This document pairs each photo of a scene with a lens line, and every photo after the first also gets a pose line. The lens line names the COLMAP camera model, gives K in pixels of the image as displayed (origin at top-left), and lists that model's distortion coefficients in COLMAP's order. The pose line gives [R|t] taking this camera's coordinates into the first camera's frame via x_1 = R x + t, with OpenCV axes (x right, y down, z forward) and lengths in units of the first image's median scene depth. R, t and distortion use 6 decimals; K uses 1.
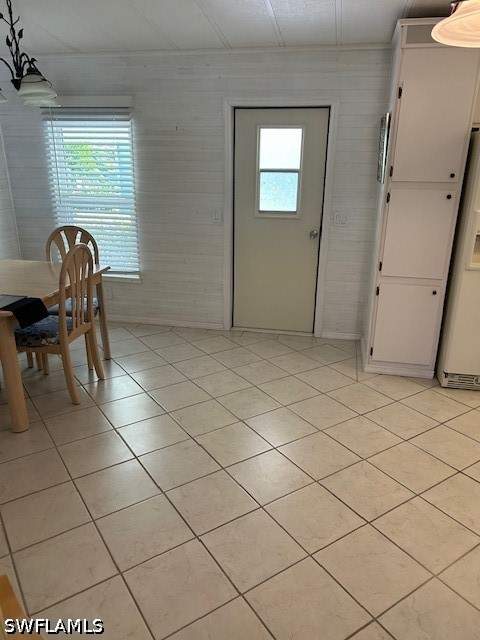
lens RADIAL K [[482.1, 0, 240.9], [0, 482.1, 323.5], [0, 0, 1]] dist [0.047766, -0.043150]
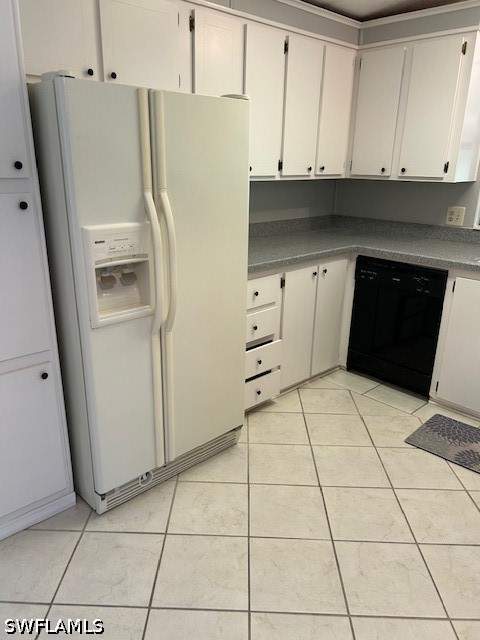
lens RADIAL K [[482.1, 0, 233.3], [0, 482.1, 321.5], [0, 0, 1]] dist [0.047766, -0.043150]
pose [[0.575832, -0.264690, 0.773535, 0.094319], [0.261676, 0.956039, 0.132343, -0.121973], [-0.774560, 0.126209, 0.619781, 0.415961]]
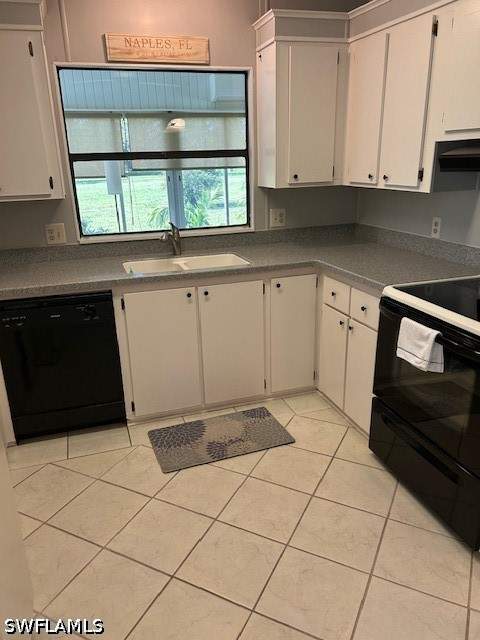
lens RADIAL K [[482.1, 0, 227.5], [0, 482.1, 325.4], [0, 0, 1]] dist [0.047766, -0.043150]
pose [[-0.483143, -0.279037, 0.829886, 0.201517], [0.314473, 0.829299, 0.461919, -0.236901], [-0.817116, 0.484150, -0.312921, 0.711417]]
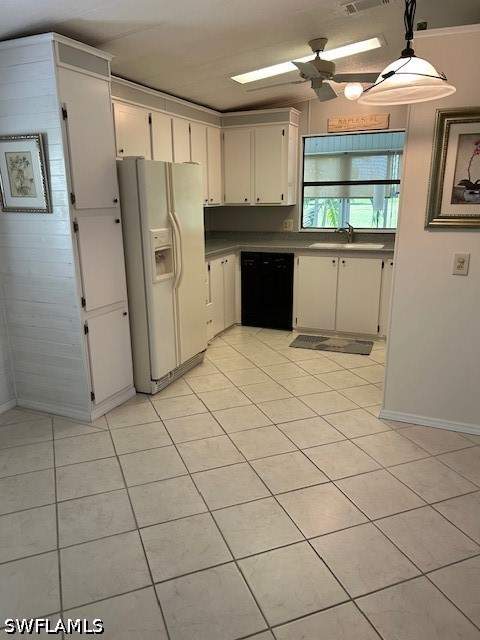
lens RADIAL K [[482.1, 0, 222.4], [0, 482.1, 329.8], [0, 0, 1]] dist [0.047766, -0.043150]
pose [[0.227551, -0.276721, 0.933620, -0.453256], [0.338347, 0.921503, 0.190665, -0.137534], [-0.913095, 0.272501, 0.303317, 0.445747]]
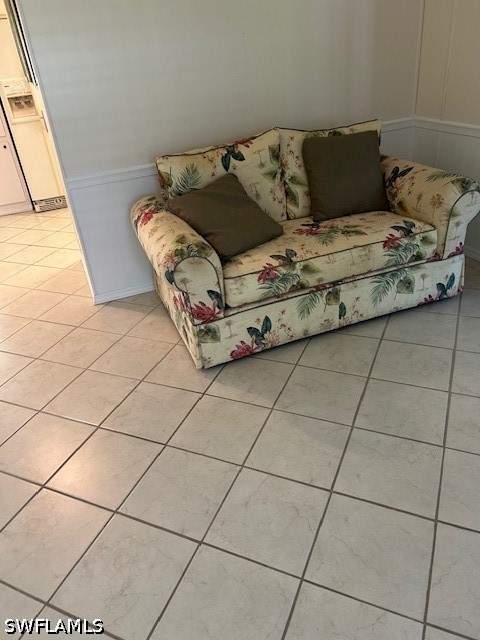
lens RADIAL K [[482.1, 0, 238.4], [0, 482.1, 320.3], [0, 0, 1]] dist [0.047766, -0.043150]
pose [[0.831404, -0.346251, 0.434599, 0.149431], [0.265948, 0.934678, 0.235901, 0.223438], [-0.487891, -0.080548, 0.869180, -0.532228]]
